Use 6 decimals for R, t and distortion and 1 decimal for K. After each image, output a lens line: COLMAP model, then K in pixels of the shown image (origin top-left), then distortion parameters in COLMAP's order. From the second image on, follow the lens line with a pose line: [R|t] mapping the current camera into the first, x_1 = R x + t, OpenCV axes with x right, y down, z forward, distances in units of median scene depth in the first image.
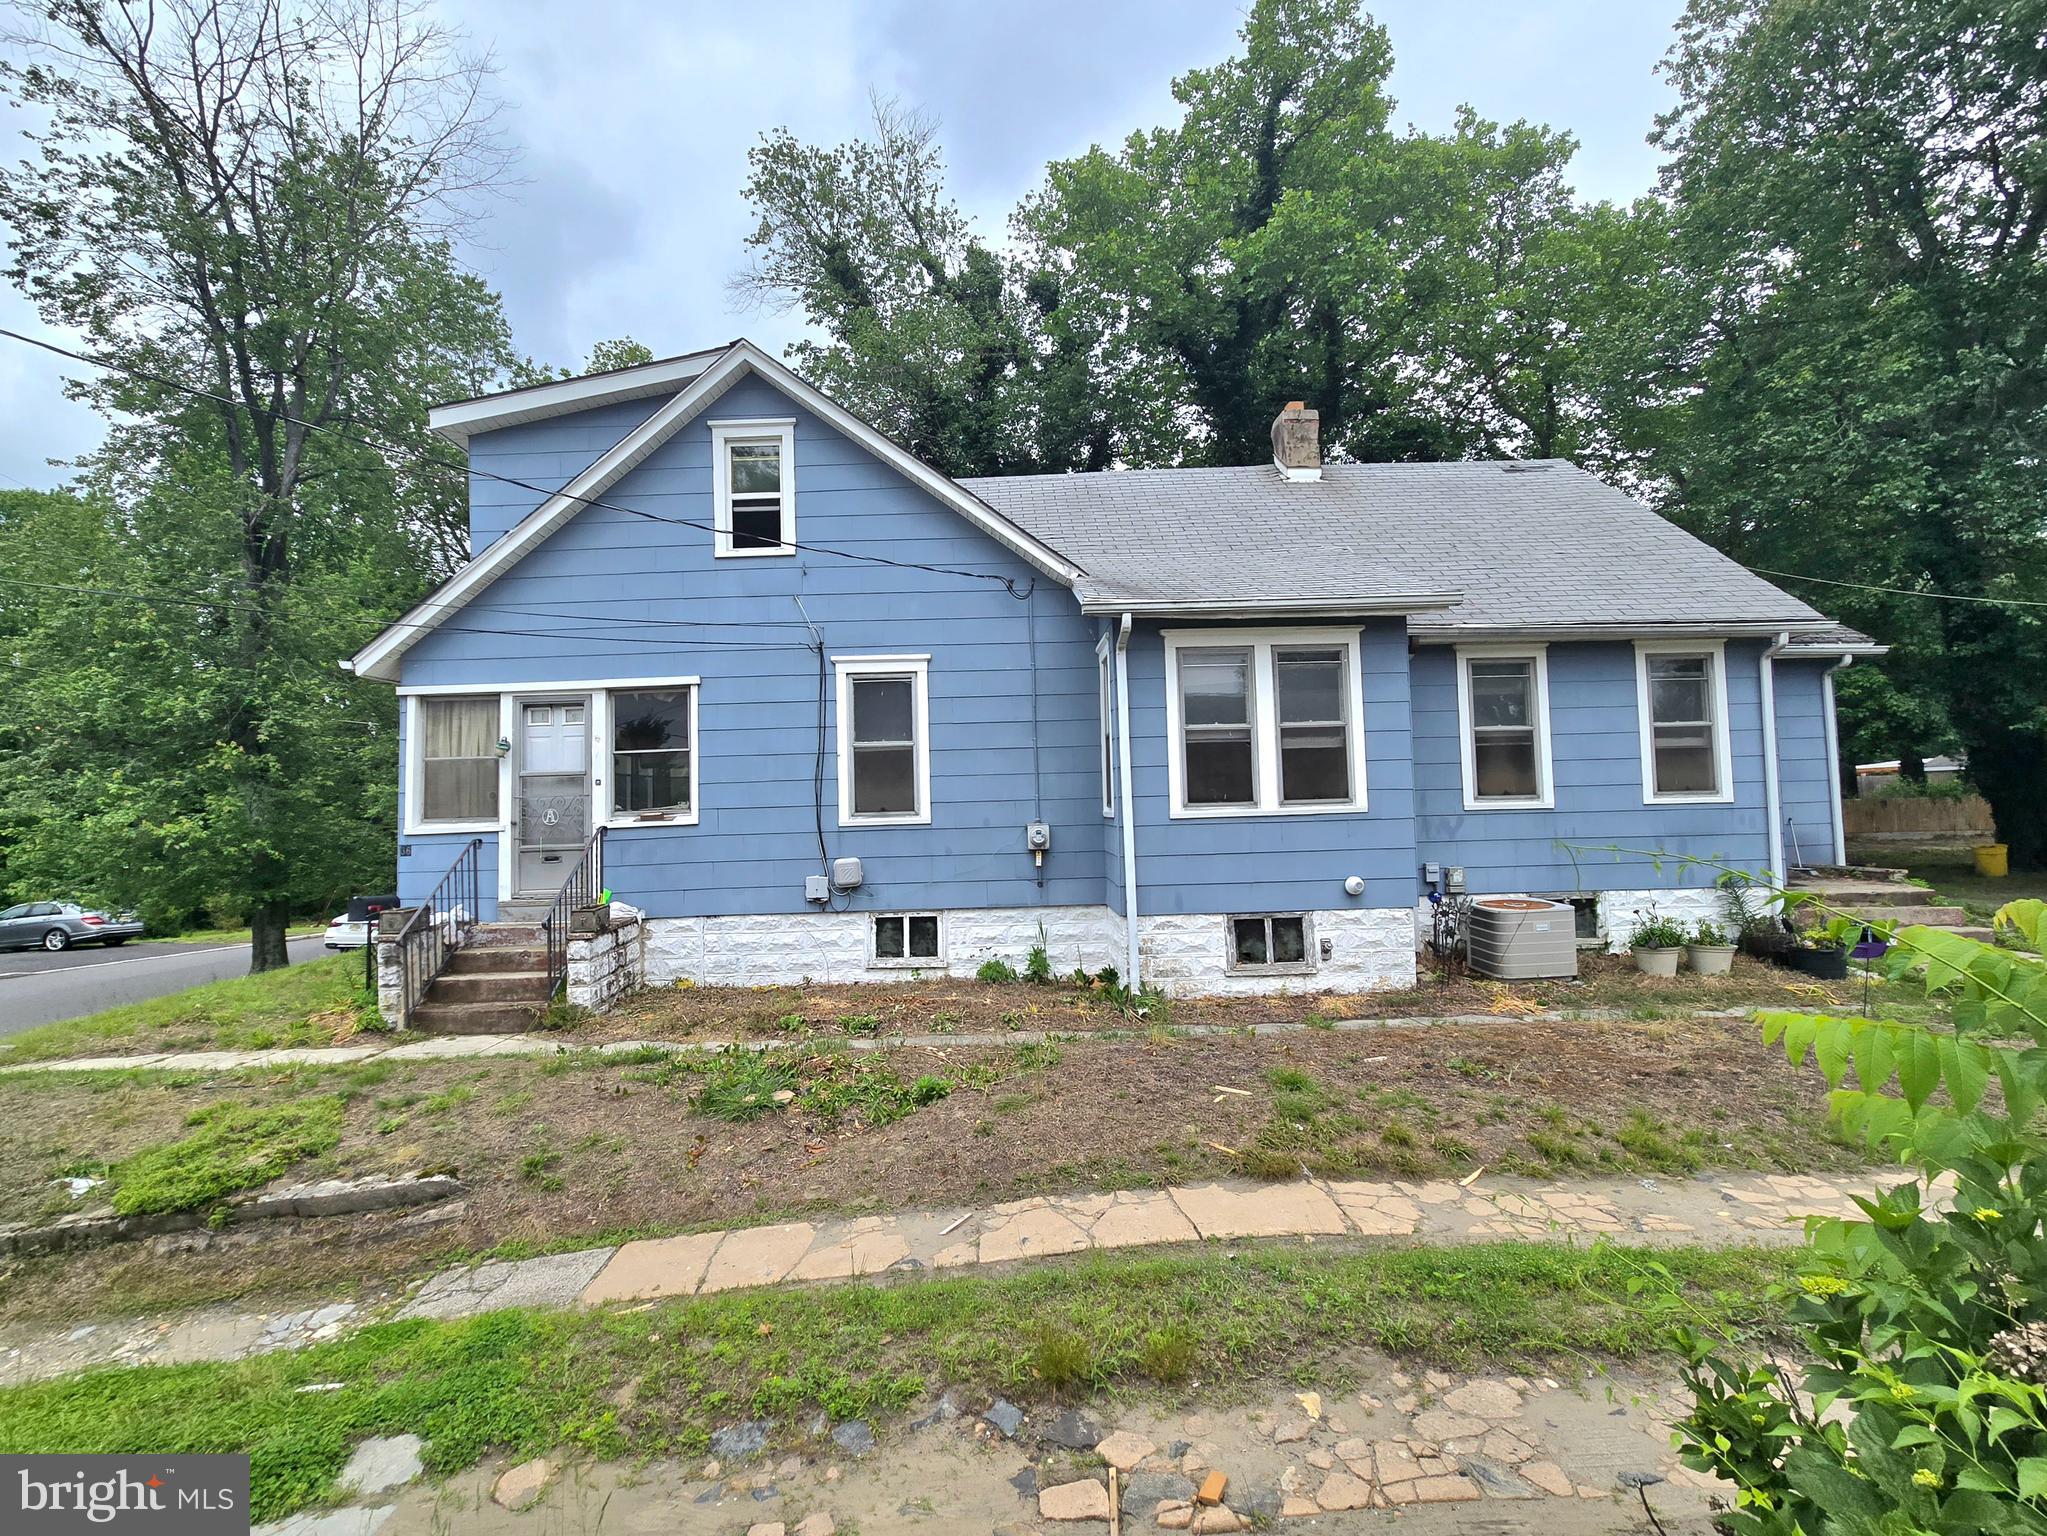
lens RADIAL K [[952.1, 0, 1023.5], [0, 952.1, 768.0], [0, 0, 1]] dist [-0.001455, -0.000199]
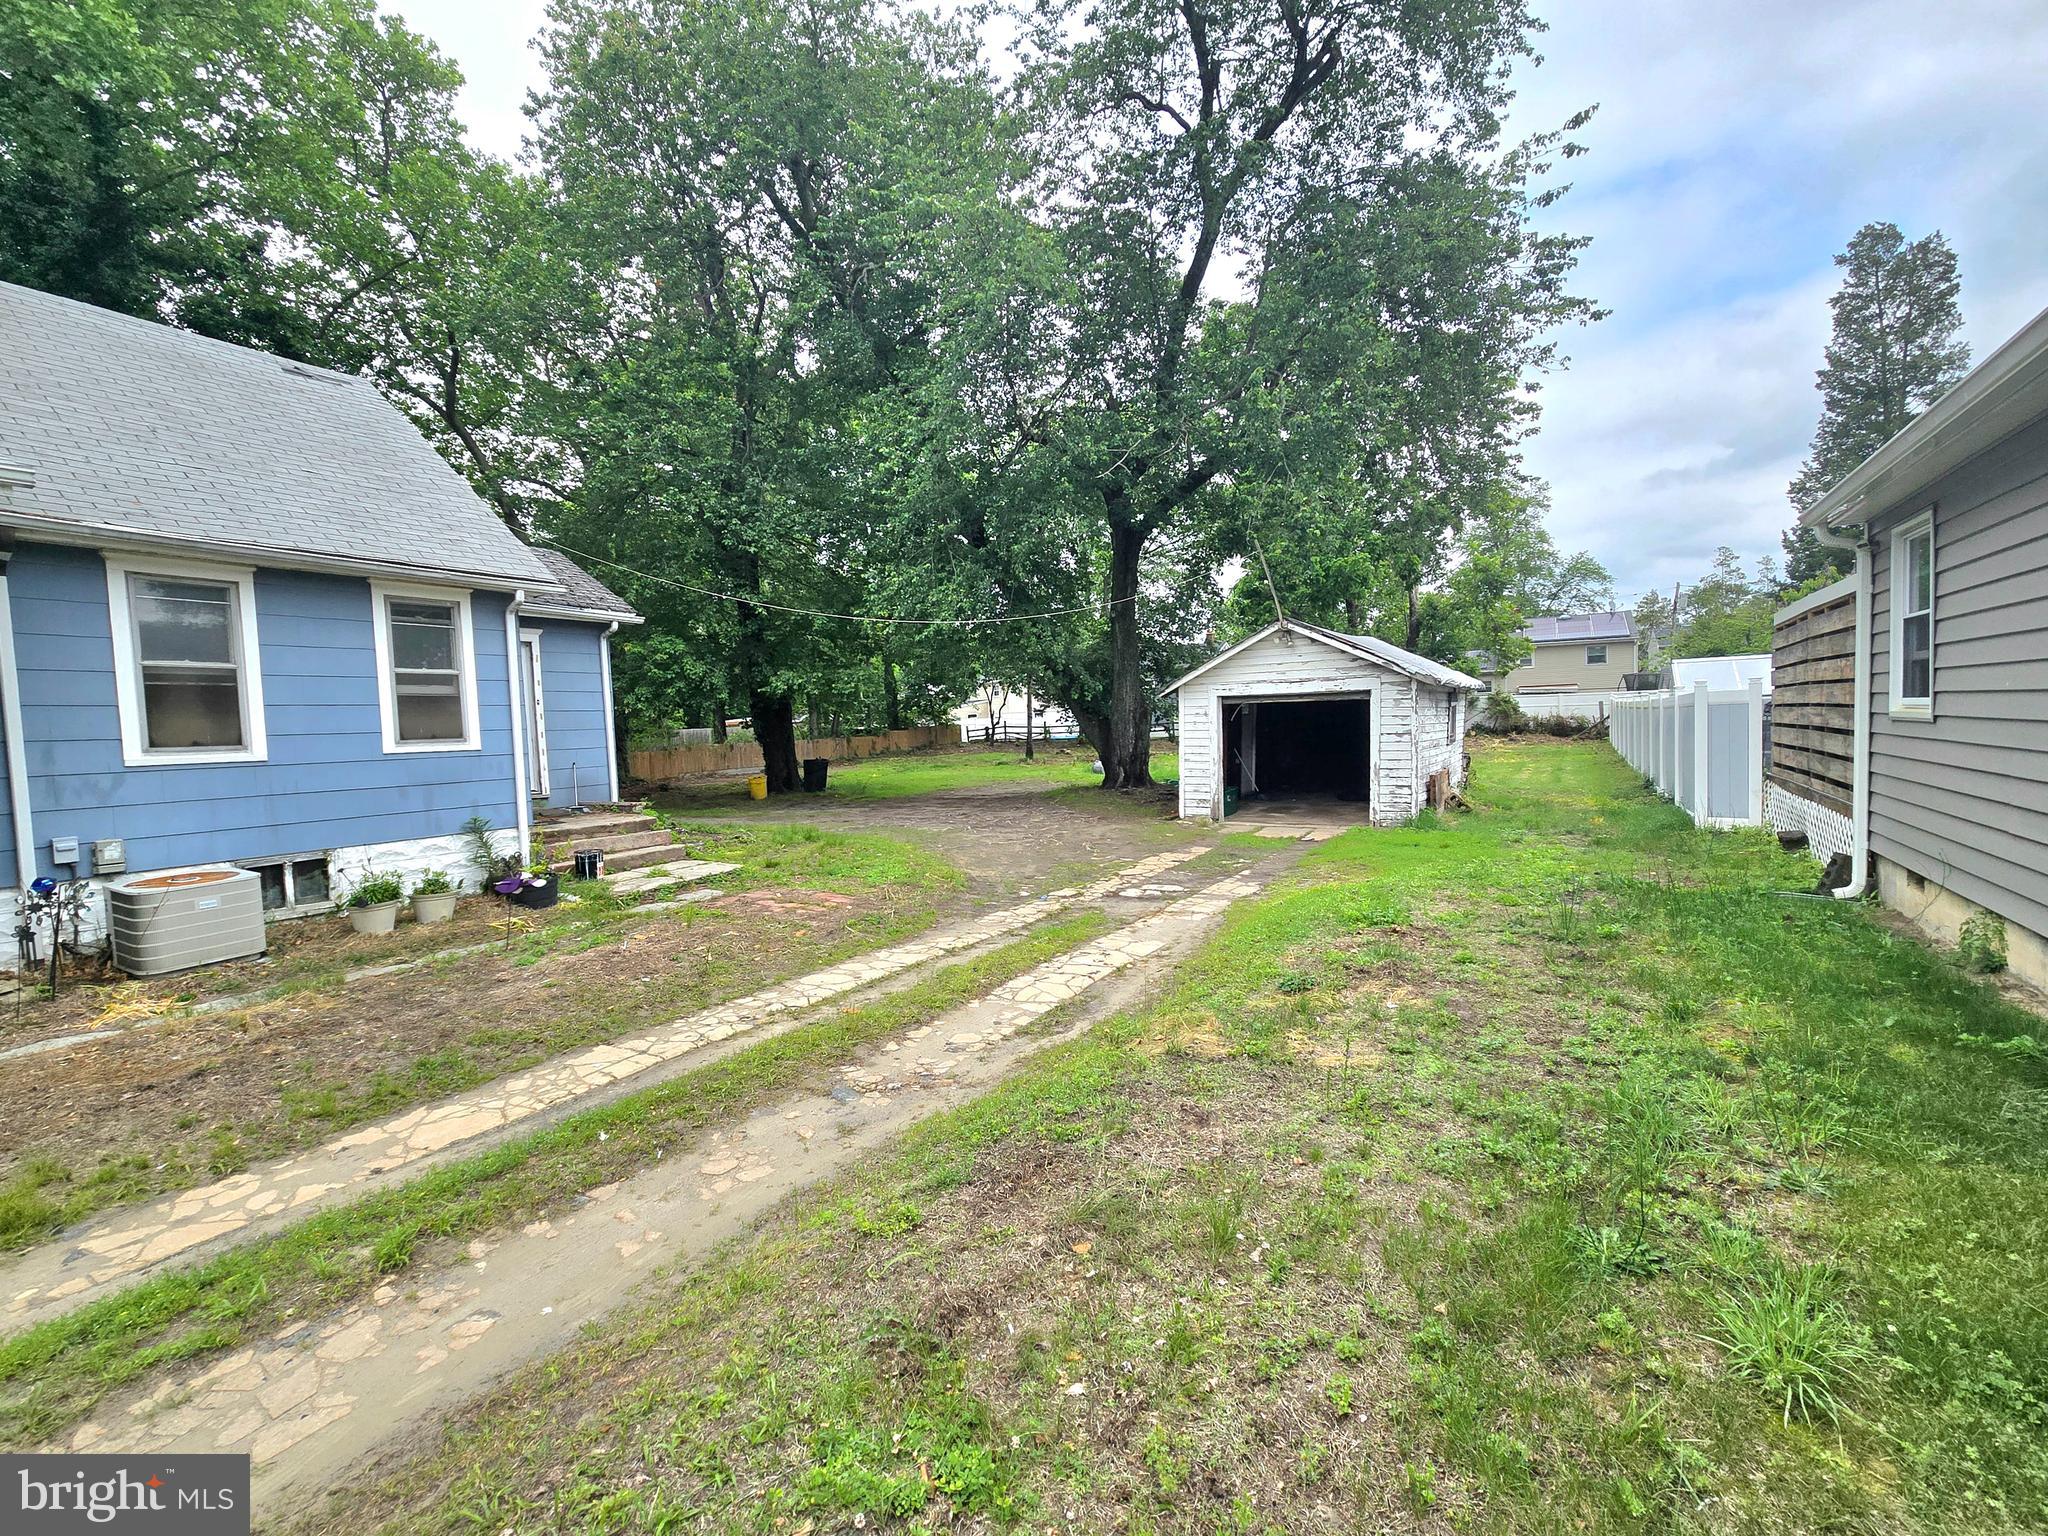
lens RADIAL K [[914.3, 0, 1024.0], [0, 914.3, 768.0], [0, 0, 1]] dist [0.000400, 0.000898]
pose [[0.516480, -0.036202, 0.855534, 0.199556], [-0.010699, 0.998755, 0.048721, 0.001093], [-0.856233, -0.034317, 0.515450, -0.020085]]
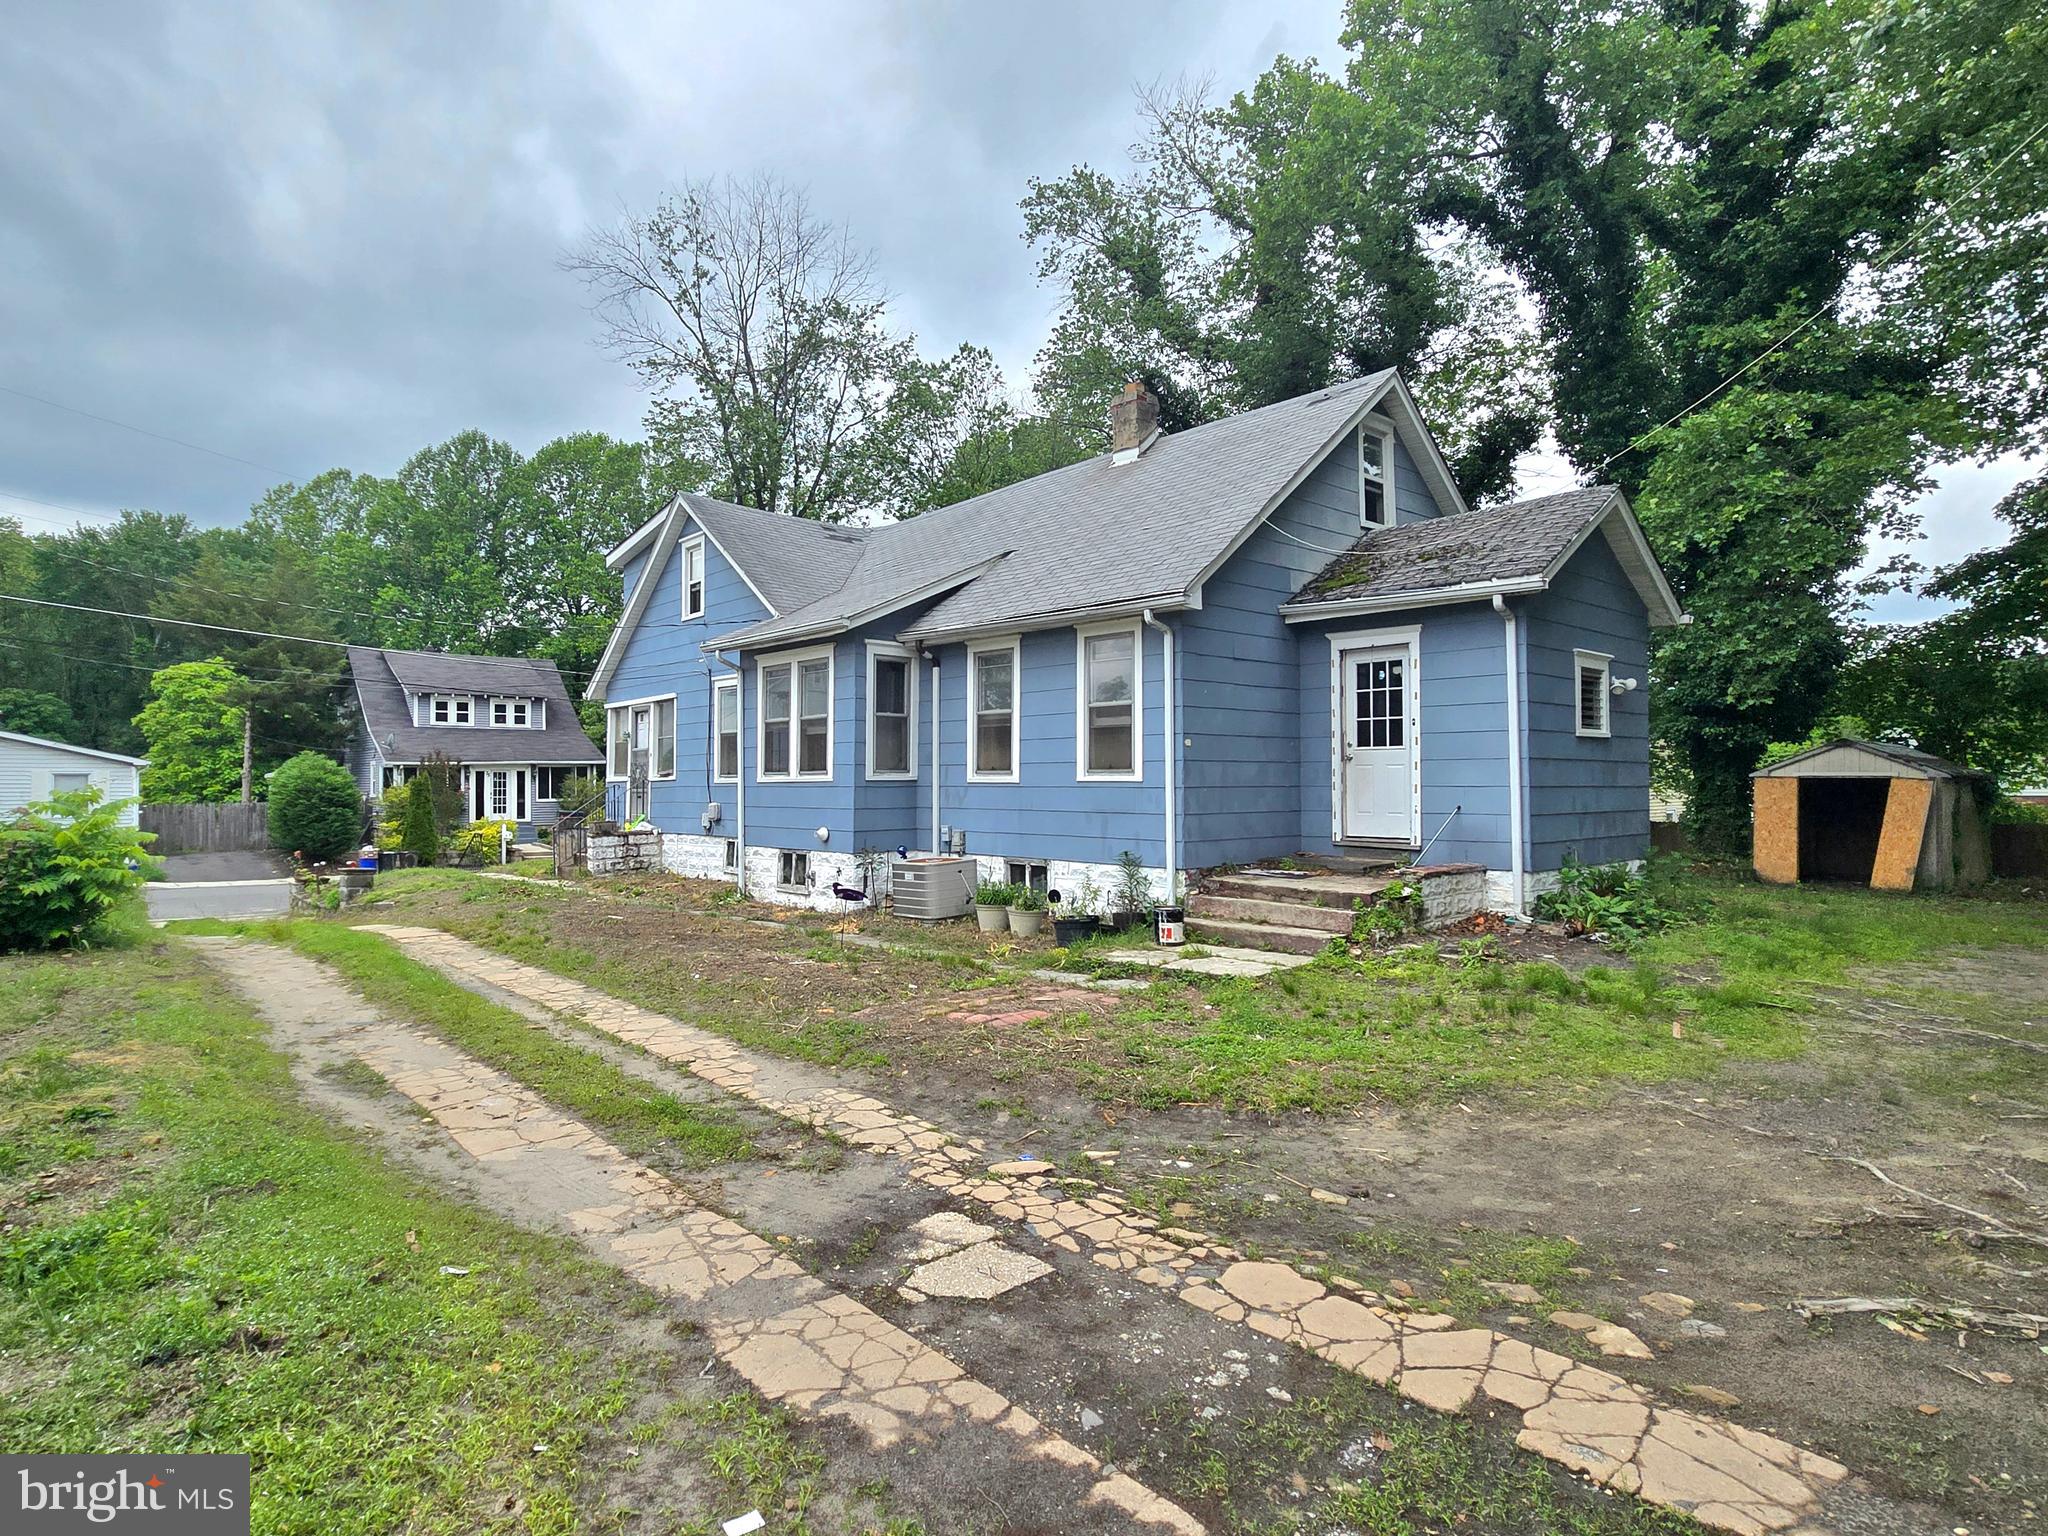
lens RADIAL K [[1159.9, 0, 1024.0], [0, 1159.9, 768.0], [0, 0, 1]] dist [-0.000479, 0.000638]
pose [[0.648949, 0.015052, -0.760683, 1.594203], [0.017783, 0.999231, 0.034943, -0.022530], [0.760624, -0.036203, 0.648182, 0.119650]]
